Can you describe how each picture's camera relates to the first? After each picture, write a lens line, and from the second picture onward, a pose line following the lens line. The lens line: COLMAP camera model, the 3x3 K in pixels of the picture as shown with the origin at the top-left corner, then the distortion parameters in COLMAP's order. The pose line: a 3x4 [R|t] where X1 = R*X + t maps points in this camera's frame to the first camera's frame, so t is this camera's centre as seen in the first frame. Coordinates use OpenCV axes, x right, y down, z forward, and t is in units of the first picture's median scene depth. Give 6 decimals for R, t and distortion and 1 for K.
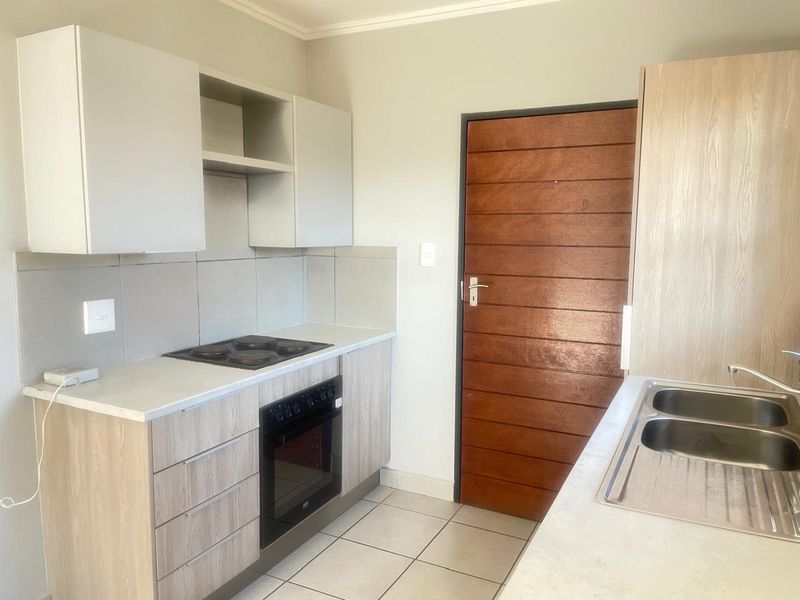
lens RADIAL K [[597.5, 0, 395.2], [0, 597.5, 300.5], [0, 0, 1]] dist [0.043007, -0.064533]
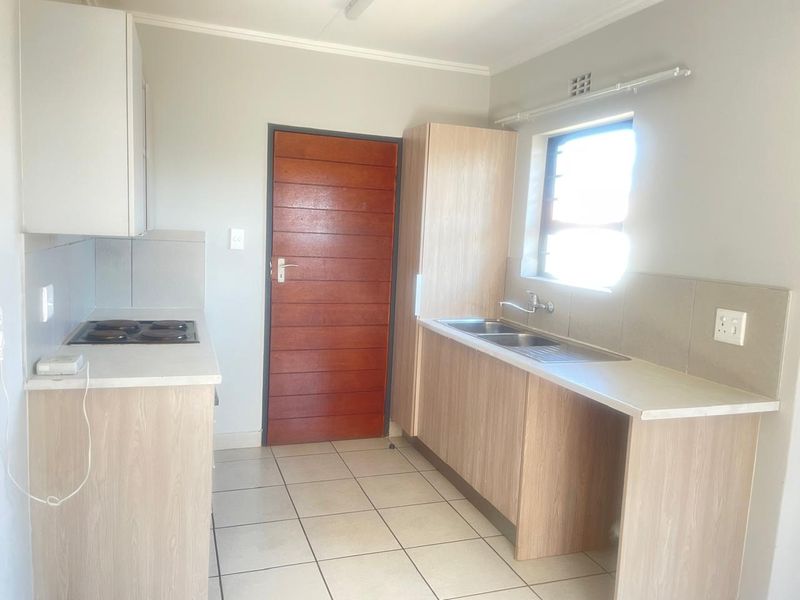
lens RADIAL K [[597.5, 0, 391.8], [0, 597.5, 297.4], [0, 0, 1]] dist [0.043007, -0.064533]
pose [[0.695583, -0.055211, 0.716321, -0.868459], [0.041666, 0.998465, 0.036499, 0.007707], [-0.717237, 0.004458, 0.696815, -0.029987]]
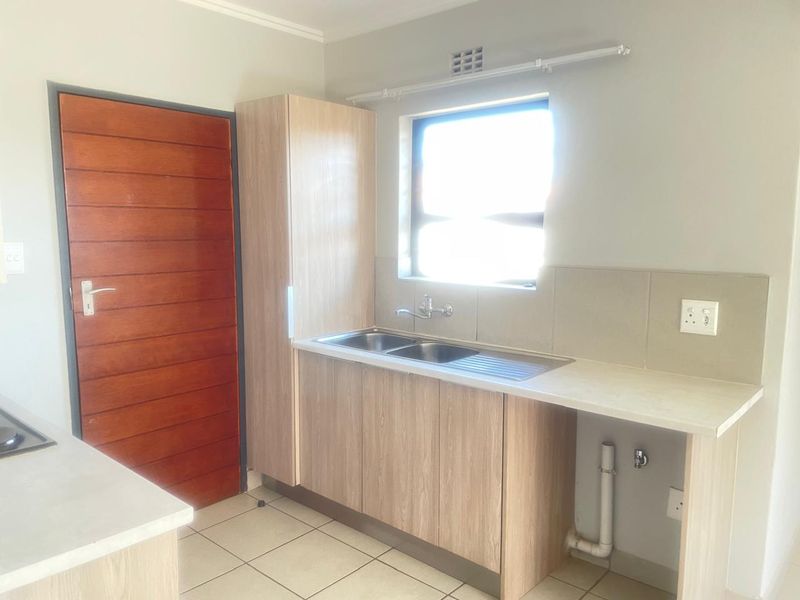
lens RADIAL K [[597.5, 0, 395.7], [0, 597.5, 304.5], [0, 0, 1]] dist [0.043007, -0.064533]
pose [[0.263216, -0.130973, 0.955805, -0.829034], [0.110905, 0.988281, 0.104881, -0.068282], [-0.958341, 0.078397, 0.274657, 0.510844]]
